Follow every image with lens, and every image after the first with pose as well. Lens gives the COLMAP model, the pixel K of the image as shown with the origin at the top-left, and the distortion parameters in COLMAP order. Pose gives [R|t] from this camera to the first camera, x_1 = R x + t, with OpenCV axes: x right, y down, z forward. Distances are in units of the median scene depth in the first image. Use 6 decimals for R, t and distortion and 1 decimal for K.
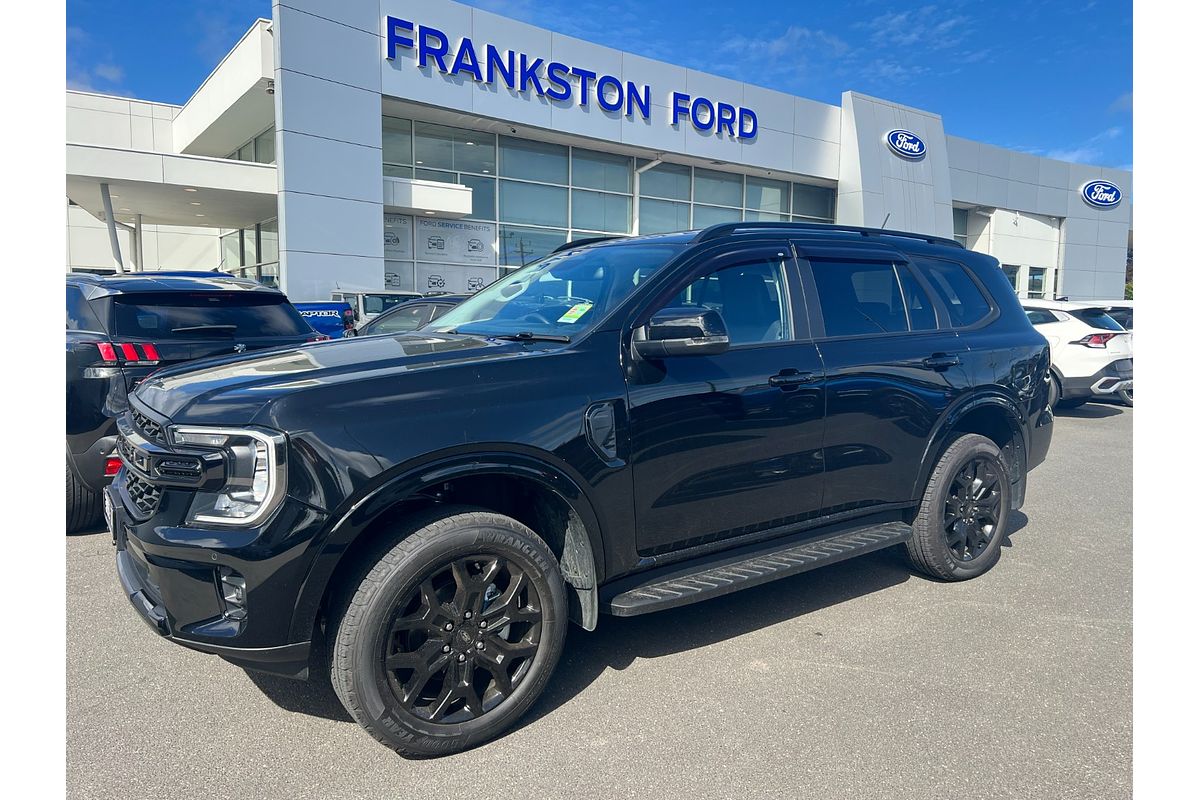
lens RADIAL K [[812.3, 0, 600.3], [0, 812.3, 403.9], [0, 0, 1]] dist [0.036069, -0.032448]
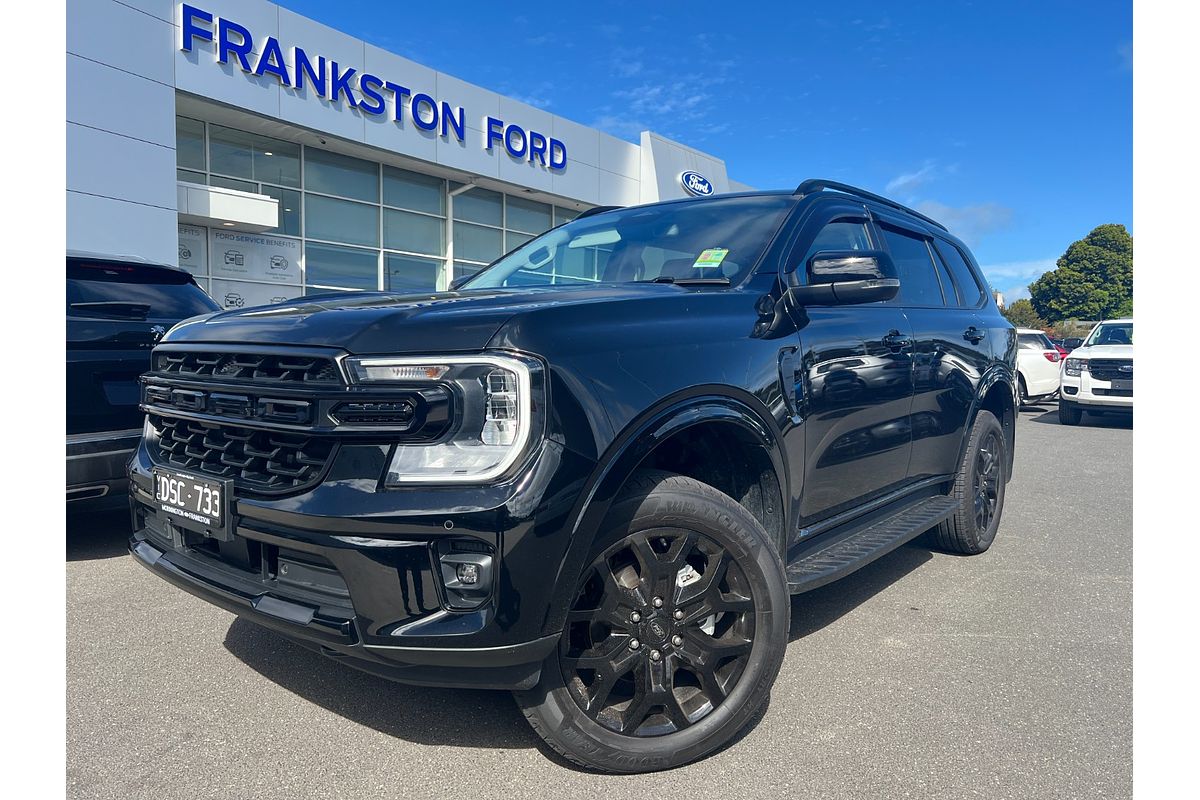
lens RADIAL K [[812.3, 0, 599.7], [0, 812.3, 403.0], [0, 0, 1]] dist [0.036069, -0.032448]
pose [[0.963461, -0.015579, 0.267394, -0.051920], [0.027524, 0.998781, -0.040982, 0.010626], [-0.266430, 0.046844, 0.962715, 0.024709]]
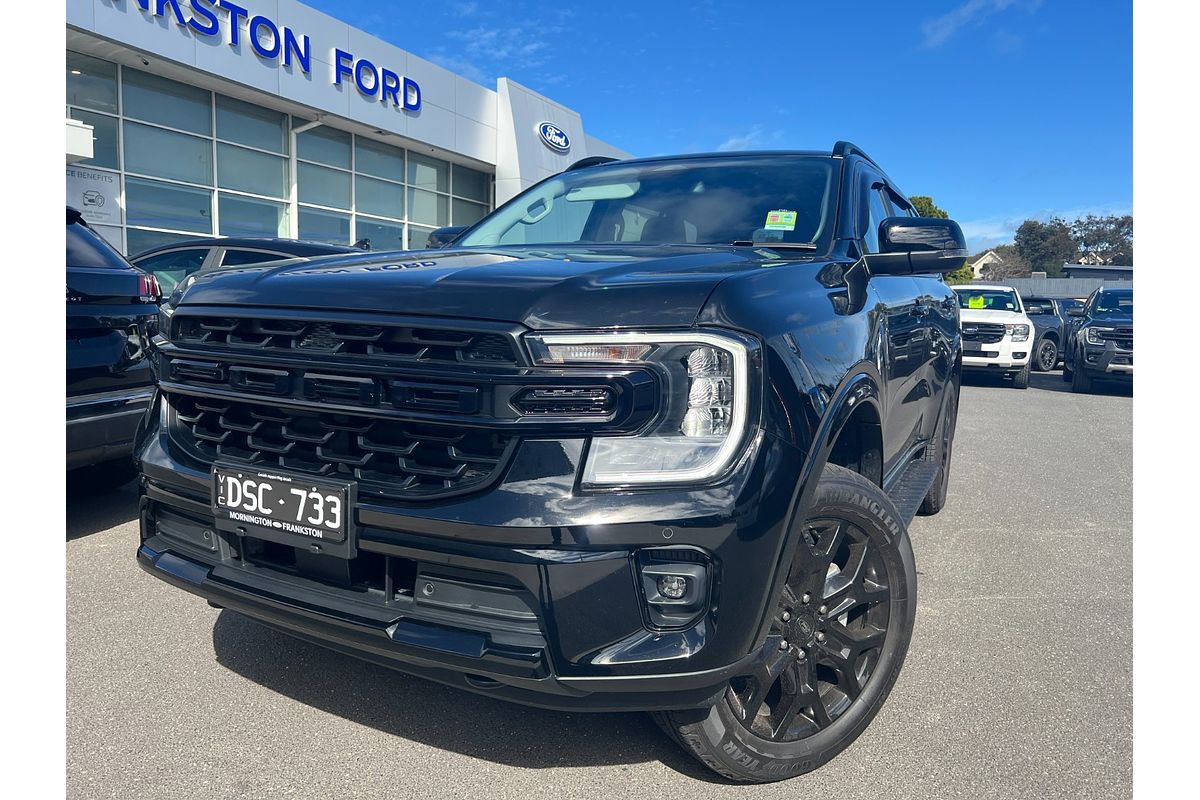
lens RADIAL K [[812.3, 0, 604.1], [0, 812.3, 401.7], [0, 0, 1]] dist [0.036069, -0.032448]
pose [[0.888884, -0.038357, 0.456524, -0.079955], [0.033352, 0.999263, 0.019020, 0.006511], [-0.456917, -0.001680, 0.889508, 0.047974]]
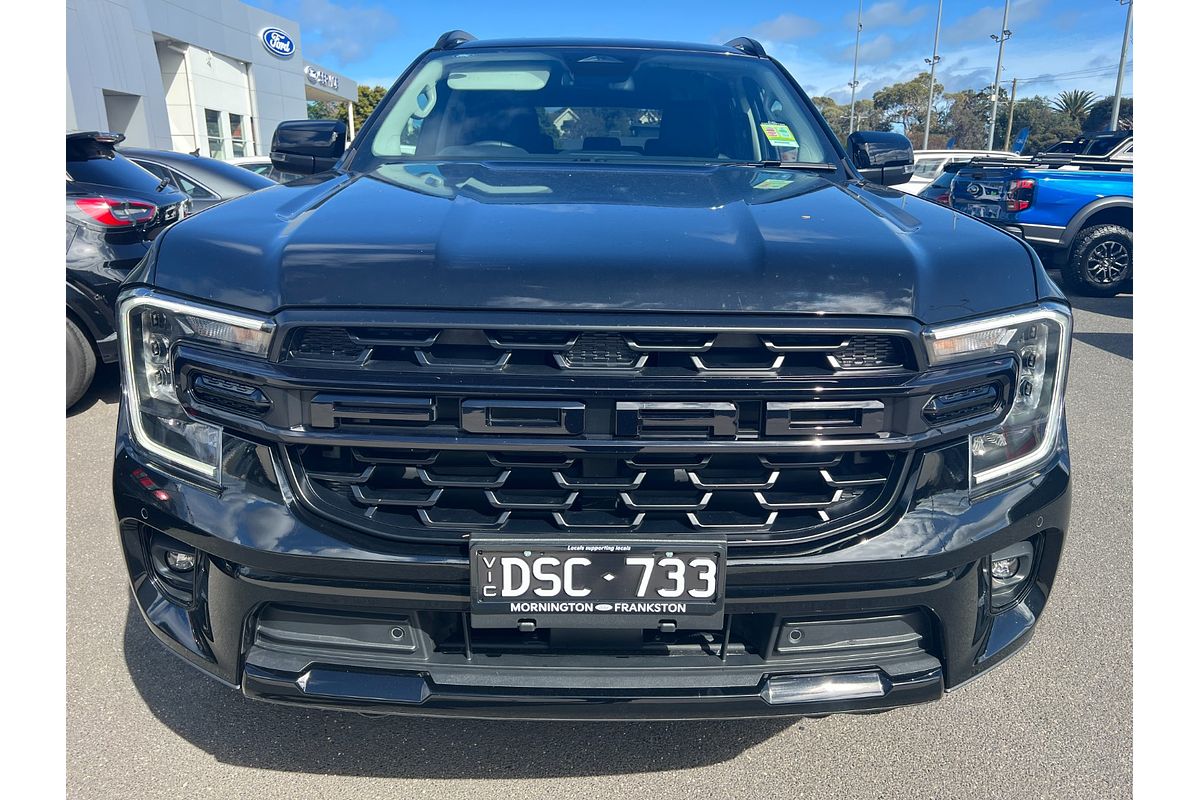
lens RADIAL K [[812.3, 0, 618.8], [0, 812.3, 398.7], [0, 0, 1]] dist [0.036069, -0.032448]
pose [[0.553745, -0.225793, 0.801489, -0.114207], [0.088378, 0.973034, 0.213060, -0.007723], [-0.827983, -0.047147, 0.558768, 0.097064]]
